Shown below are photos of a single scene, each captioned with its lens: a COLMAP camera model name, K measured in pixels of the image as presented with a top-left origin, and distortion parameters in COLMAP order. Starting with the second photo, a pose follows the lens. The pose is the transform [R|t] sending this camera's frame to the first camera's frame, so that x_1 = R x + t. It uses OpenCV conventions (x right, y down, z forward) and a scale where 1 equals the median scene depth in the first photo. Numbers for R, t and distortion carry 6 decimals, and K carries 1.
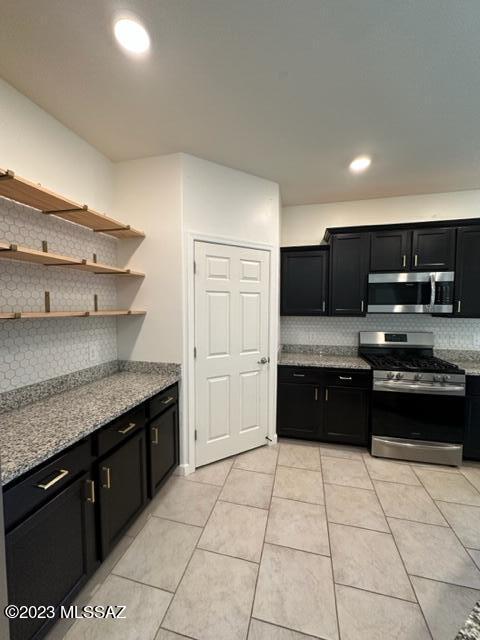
lens RADIAL K [[256.4, 0, 237.9], [0, 256.4, 319.4], [0, 0, 1]] dist [-0.000762, 0.000232]
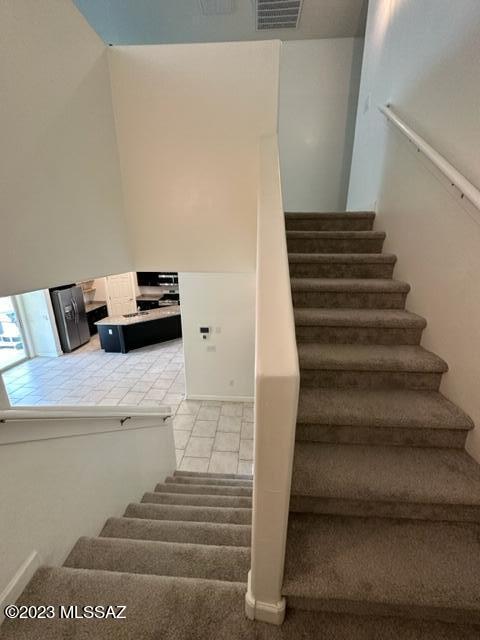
lens RADIAL K [[256.4, 0, 240.2], [0, 256.4, 318.5], [0, 0, 1]] dist [-0.000762, 0.000232]
pose [[0.985302, -0.053966, 0.162076, 1.165311], [0.015495, 0.973111, 0.229813, -0.450696], [-0.170120, -0.223924, 0.959644, -3.266984]]
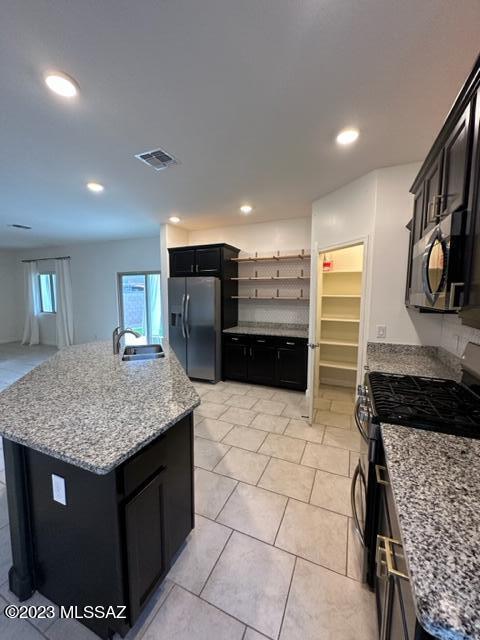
lens RADIAL K [[256.4, 0, 240.5], [0, 256.4, 320.5], [0, 0, 1]] dist [-0.000762, 0.000232]
pose [[-0.174889, 0.095996, -0.979897, 1.418913], [-0.057158, 0.992567, 0.107438, -0.038598], [0.982928, 0.074798, -0.168102, 0.793091]]
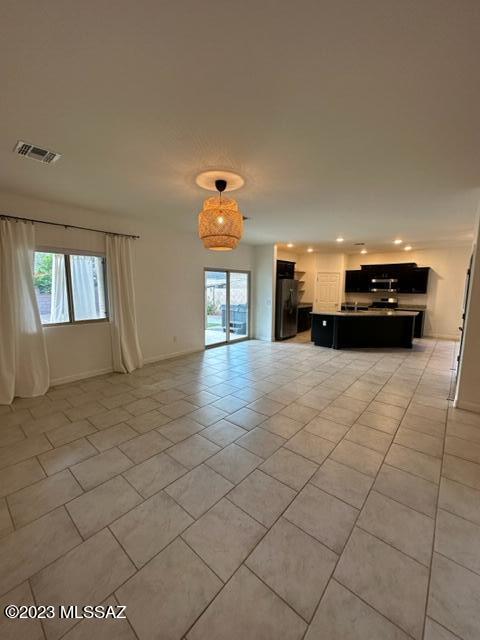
lens RADIAL K [[256.4, 0, 242.3], [0, 256.4, 320.9], [0, 0, 1]] dist [-0.000762, 0.000232]
pose [[0.893467, 0.063859, -0.444567, 0.584366], [-0.027817, 0.995808, 0.087137, 0.125686], [0.448268, -0.065487, 0.891497, -3.043823]]
